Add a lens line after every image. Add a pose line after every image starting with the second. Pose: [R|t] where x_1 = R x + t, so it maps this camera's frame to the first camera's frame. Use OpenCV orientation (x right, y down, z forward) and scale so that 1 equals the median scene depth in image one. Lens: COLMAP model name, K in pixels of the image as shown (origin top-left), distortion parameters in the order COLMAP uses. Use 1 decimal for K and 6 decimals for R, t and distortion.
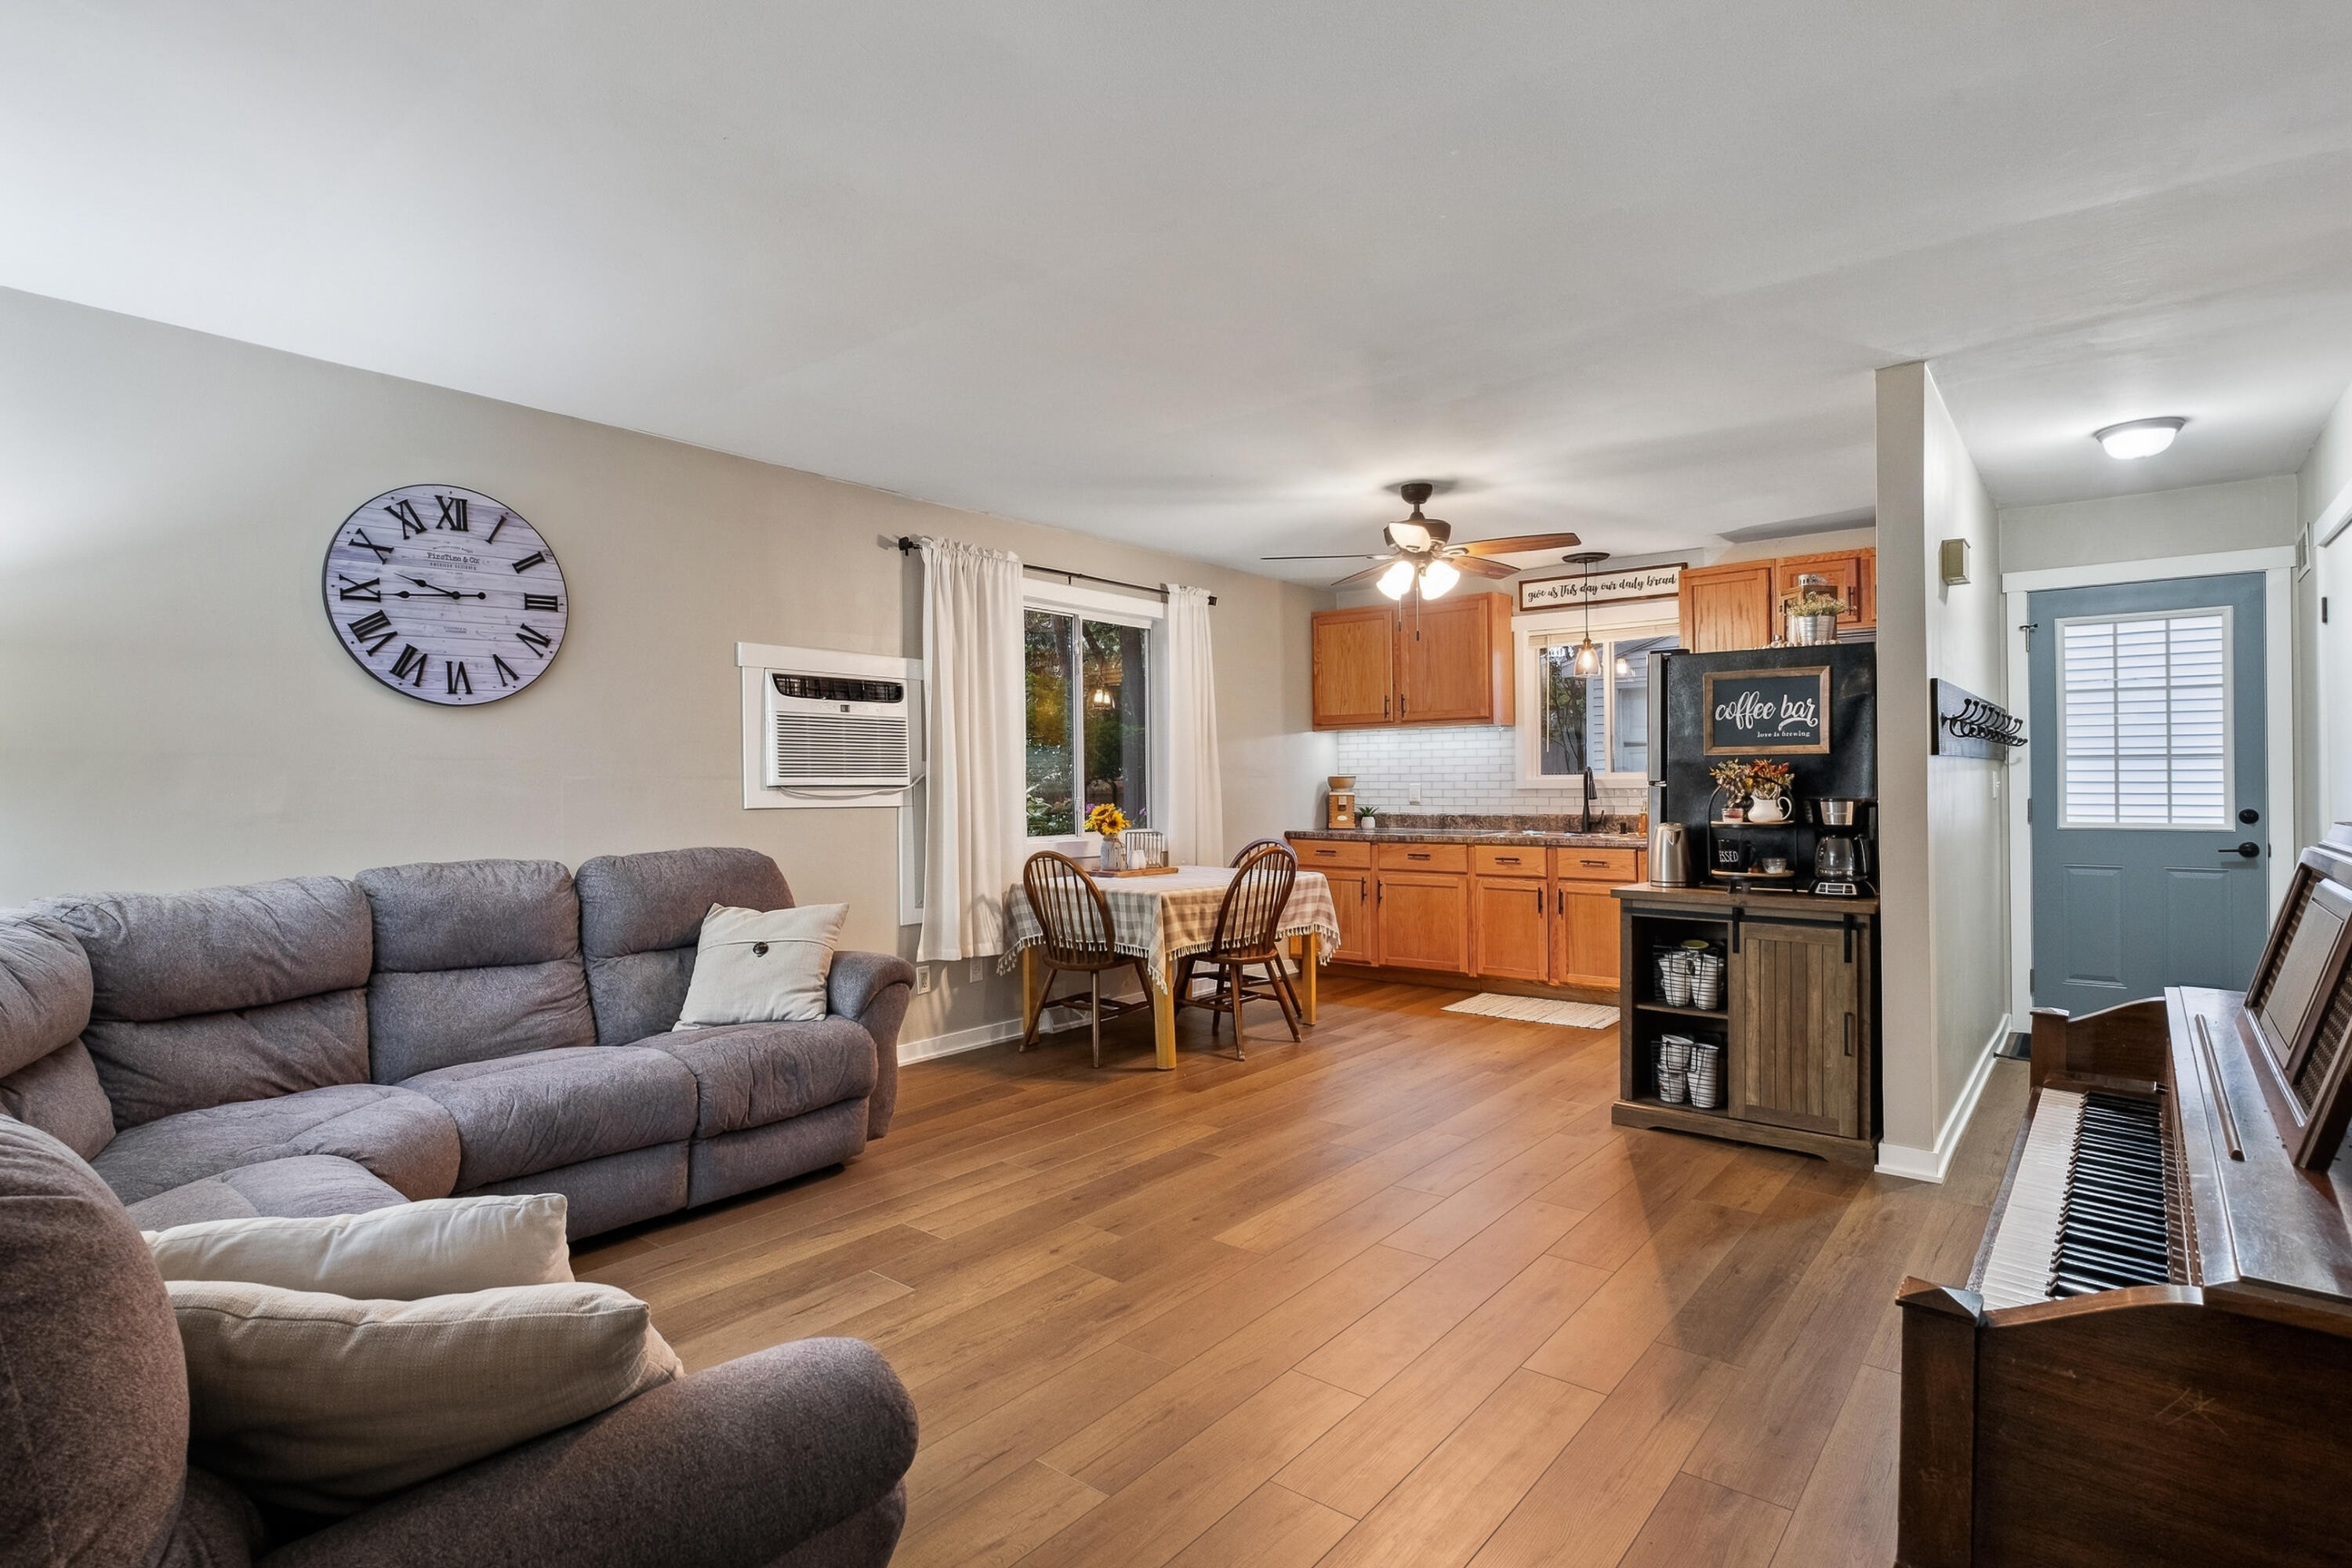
lens RADIAL K [[1172.6, 0, 1173.2], [0, 1172.6, 782.6], [0, 0, 1]] dist [0.002522, -0.000064]
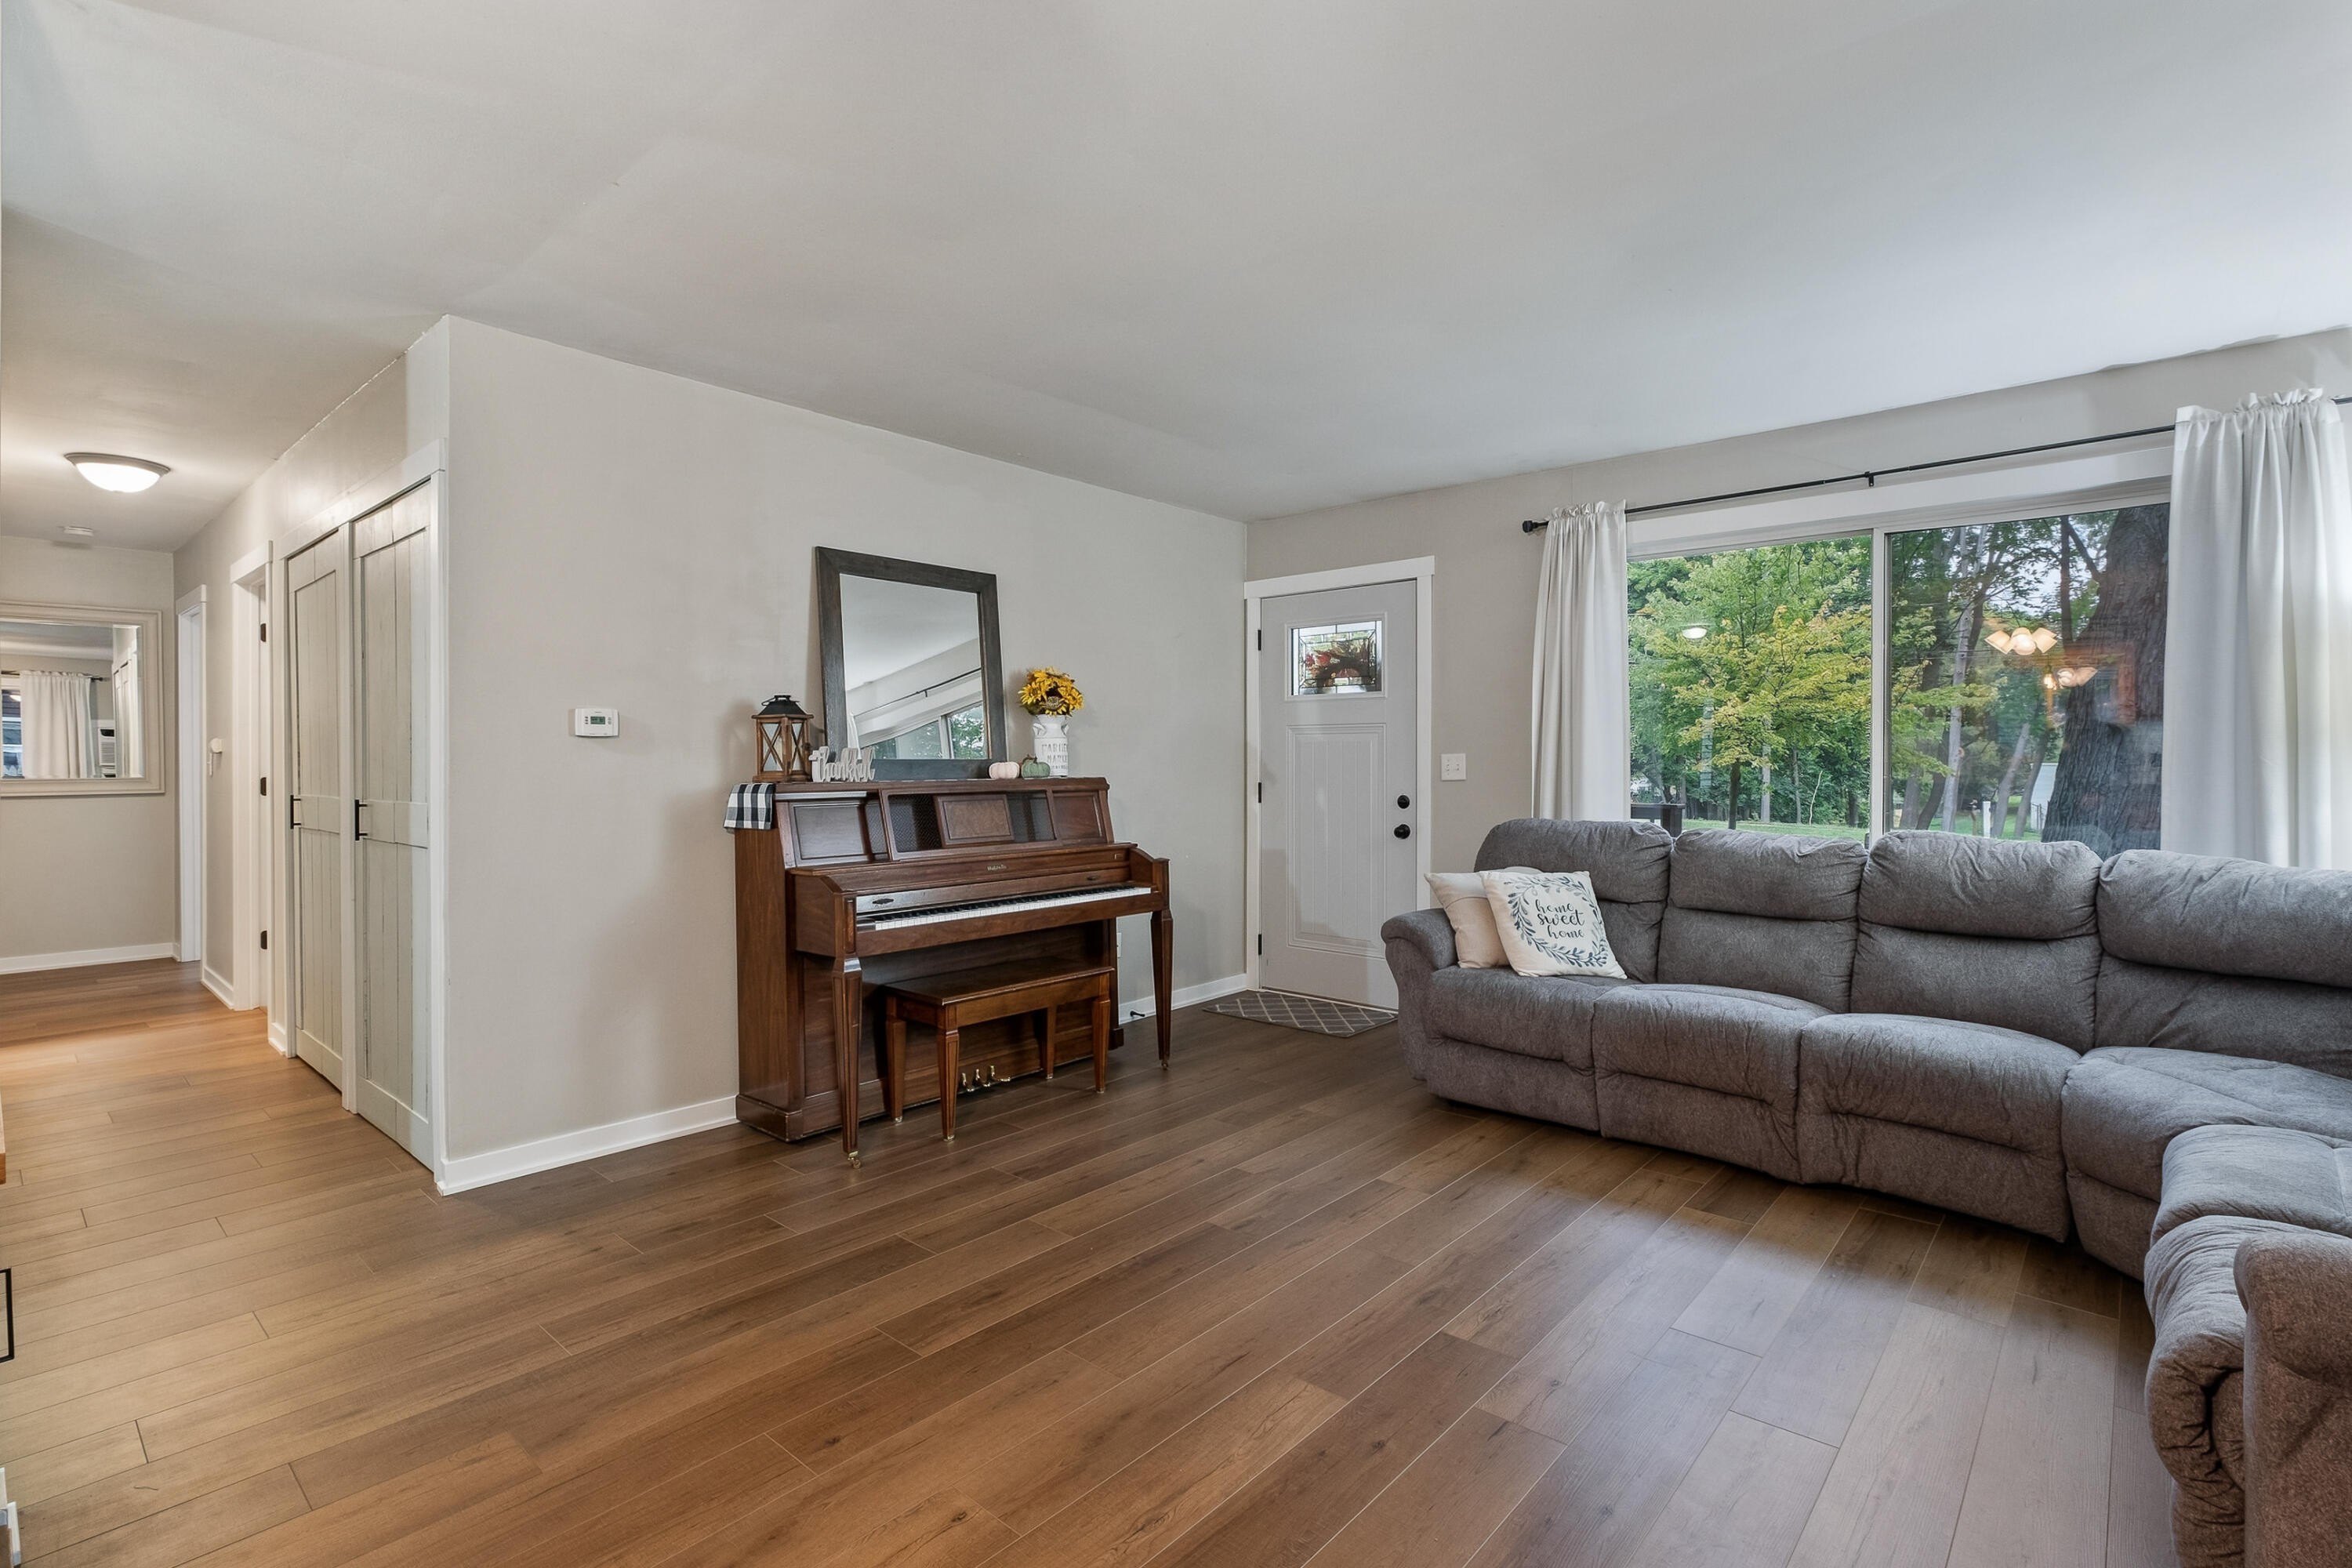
lens RADIAL K [[1104.5, 0, 1178.2], [0, 1104.5, 763.5], [0, 0, 1]] dist [-0.002065, -0.001085]
pose [[-0.999296, 0.007210, 0.036806, 0.059637], [0.007367, 0.999964, 0.004146, -0.001623], [-0.036775, 0.004415, -0.999314, 0.914591]]
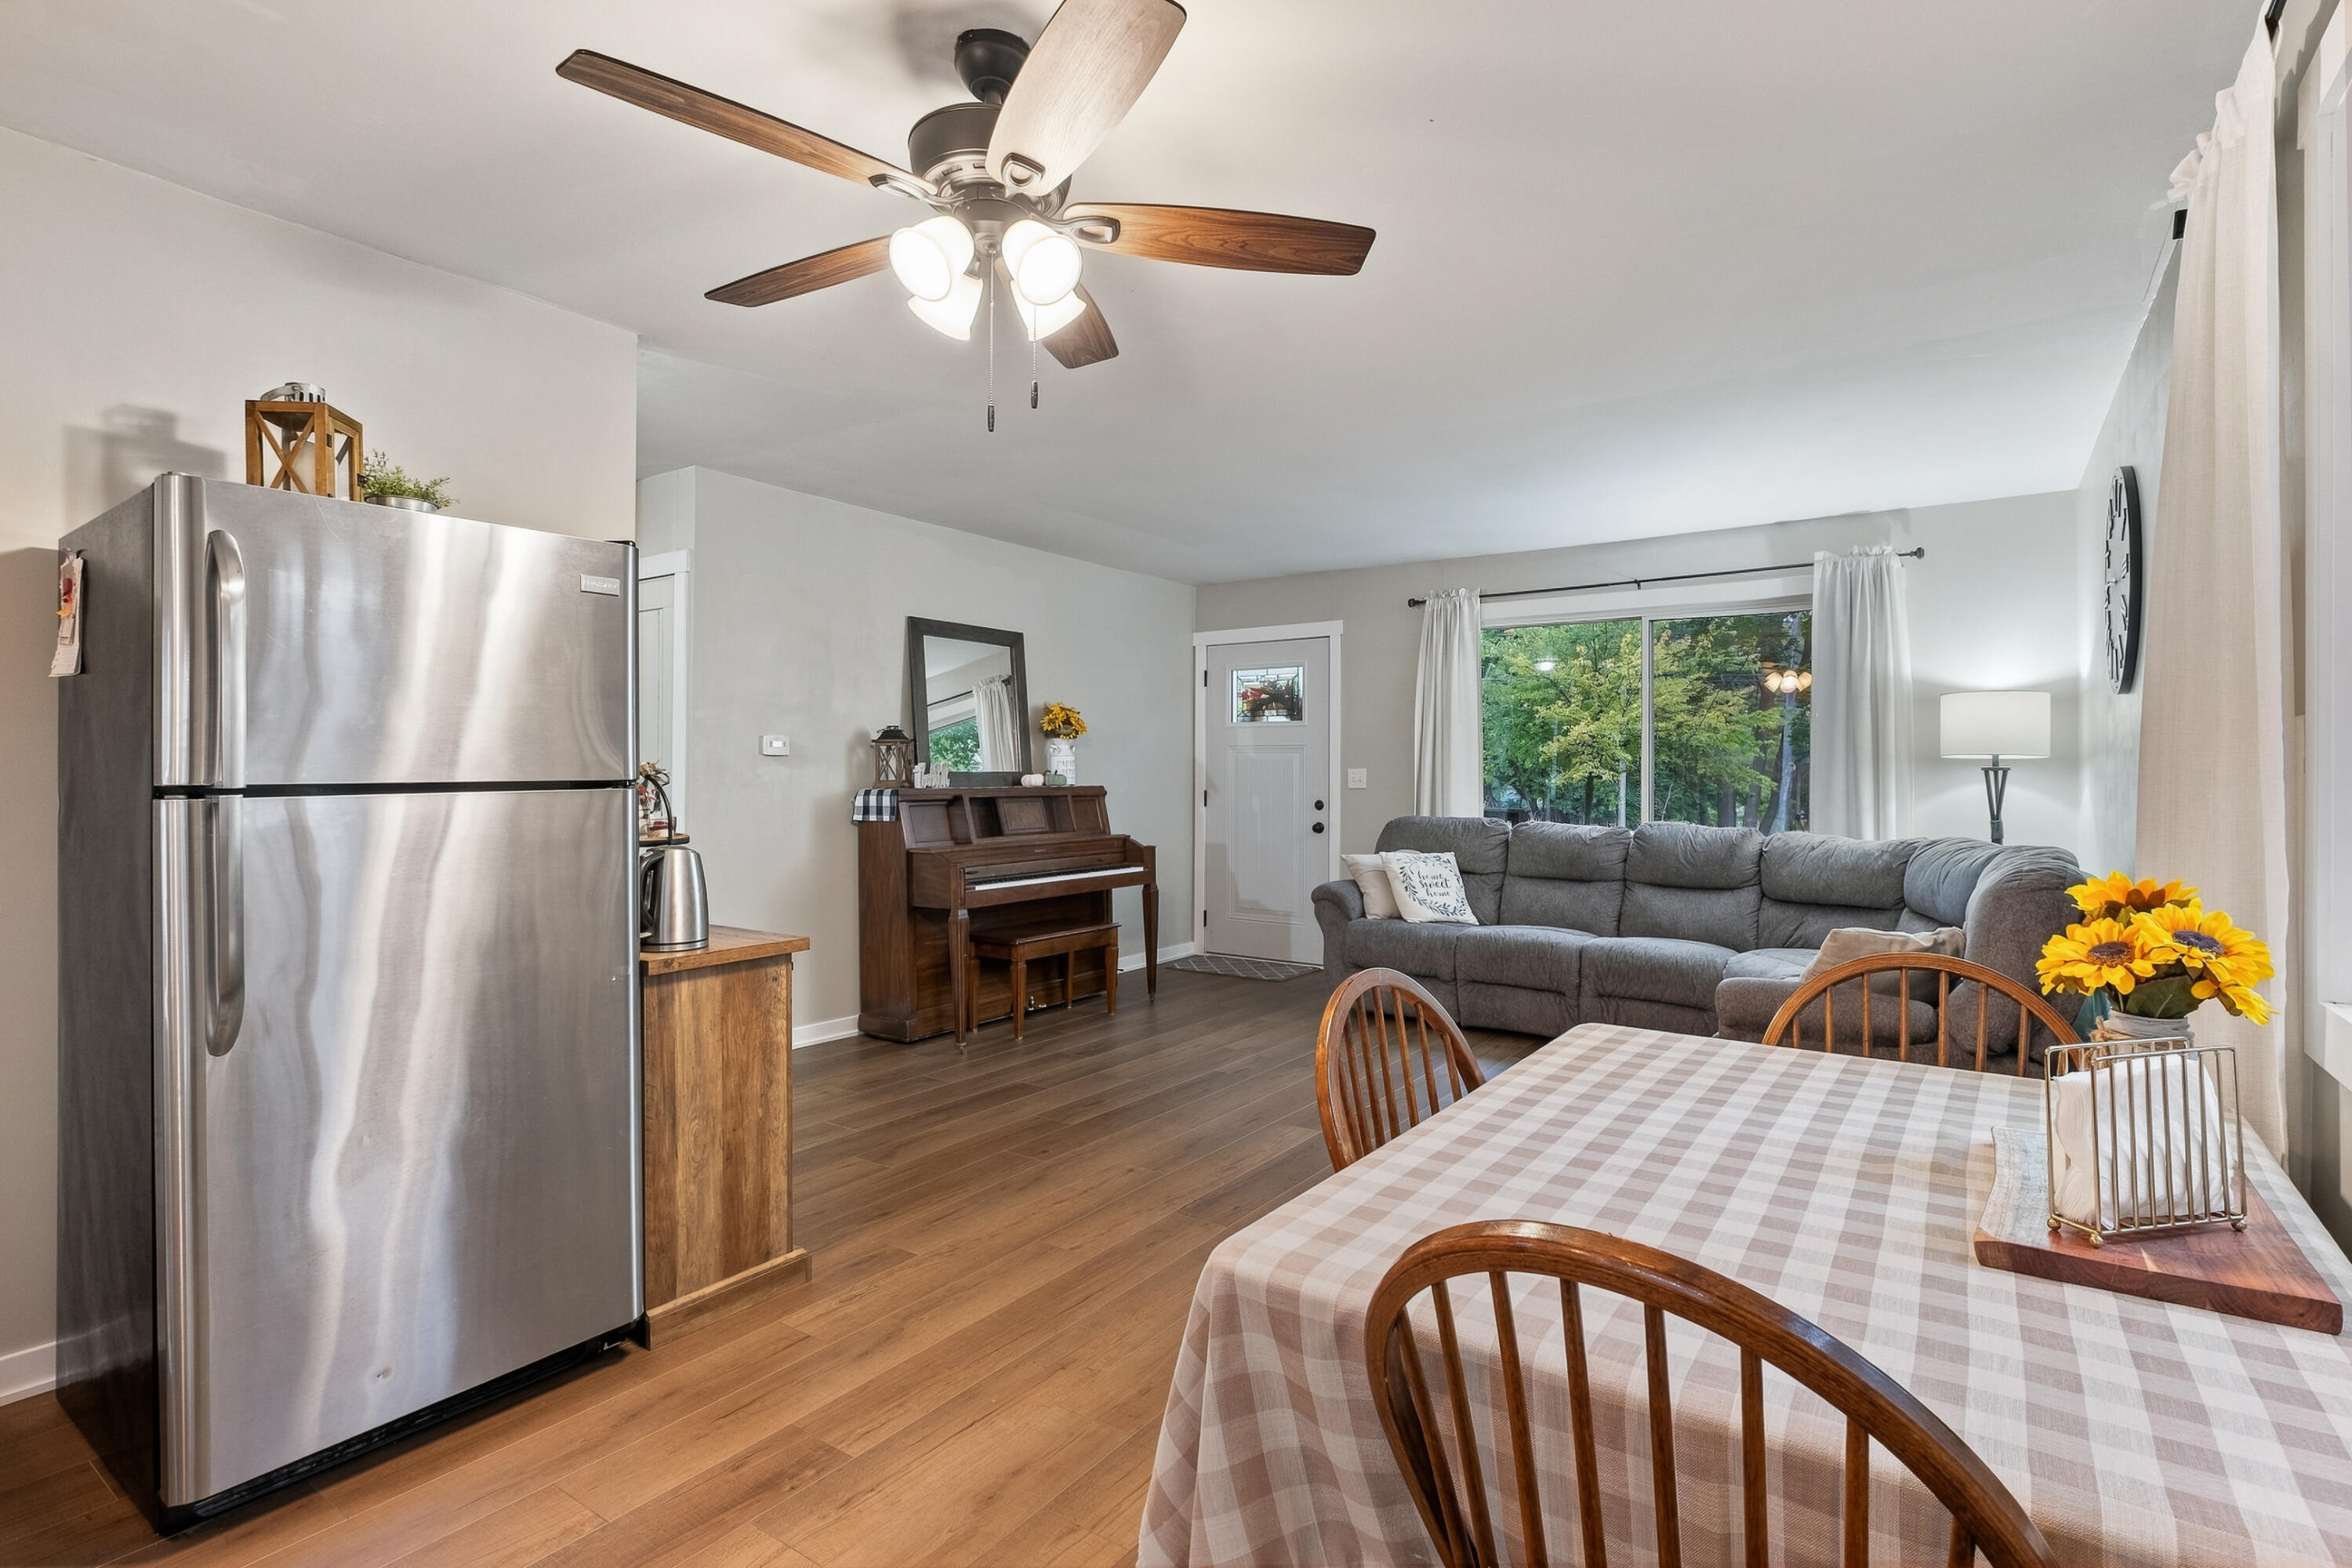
lens RADIAL K [[1129.1, 0, 1182.2], [0, 1129.1, 759.6], [0, 0, 1]] dist [-0.001458, -0.000189]
pose [[-0.997017, 0.002670, -0.077131, 0.151189], [0.003373, 0.999954, -0.008982, -0.003789], [0.077104, -0.009216, -0.996980, 1.211139]]
